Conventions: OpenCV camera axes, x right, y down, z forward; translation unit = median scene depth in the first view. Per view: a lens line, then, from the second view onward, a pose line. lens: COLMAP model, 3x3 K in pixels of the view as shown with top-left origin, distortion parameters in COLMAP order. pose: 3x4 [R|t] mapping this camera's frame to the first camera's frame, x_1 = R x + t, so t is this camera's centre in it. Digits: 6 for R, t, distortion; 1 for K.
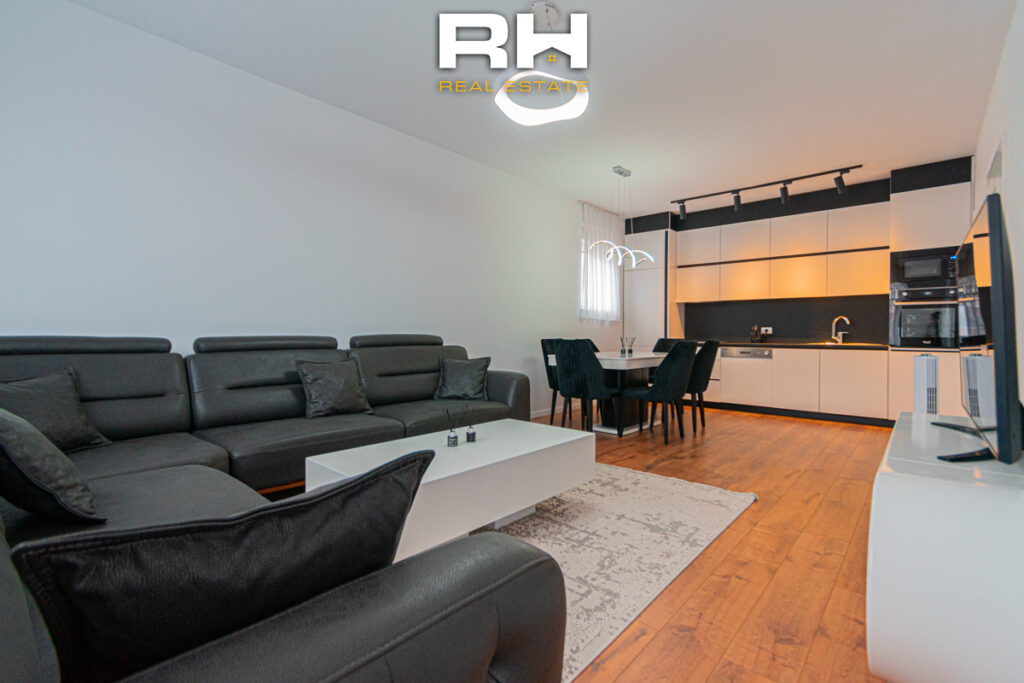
lens RADIAL K [[449.0, 0, 512.8], [0, 449.0, 336.5], [0, 0, 1]] dist [-0.000607, -0.000583]
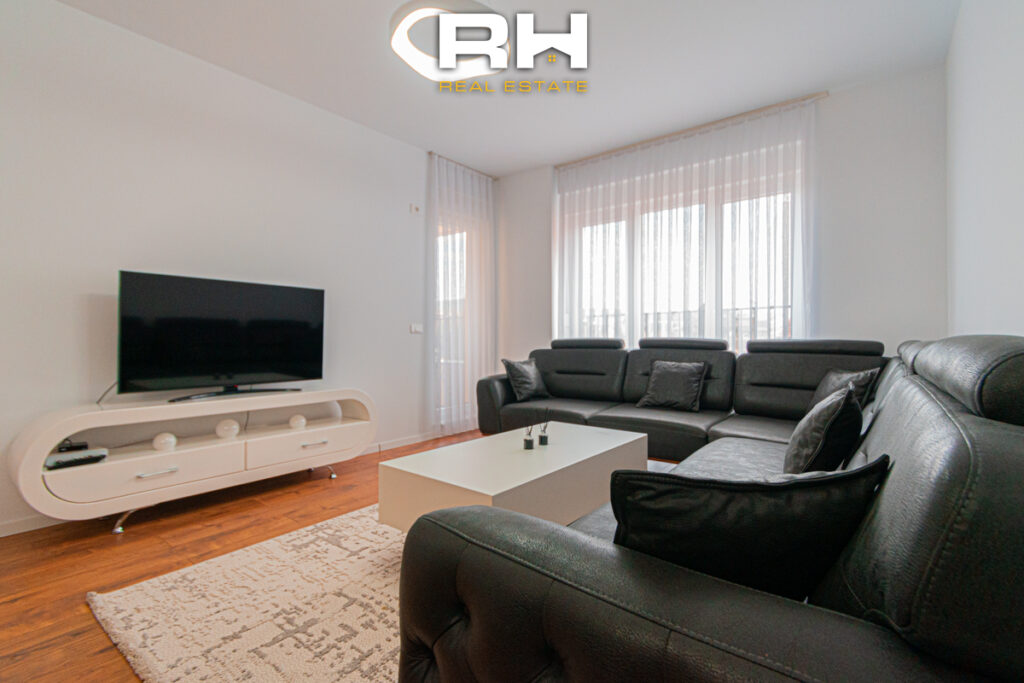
lens RADIAL K [[449.0, 0, 514.2], [0, 449.0, 338.8], [0, 0, 1]] dist [-0.000607, -0.000583]
pose [[-0.997839, -0.003442, -0.065616, 0.001194], [-0.003318, 0.999993, -0.001993, 0.002456], [0.065622, -0.001771, -0.997843, 1.336031]]
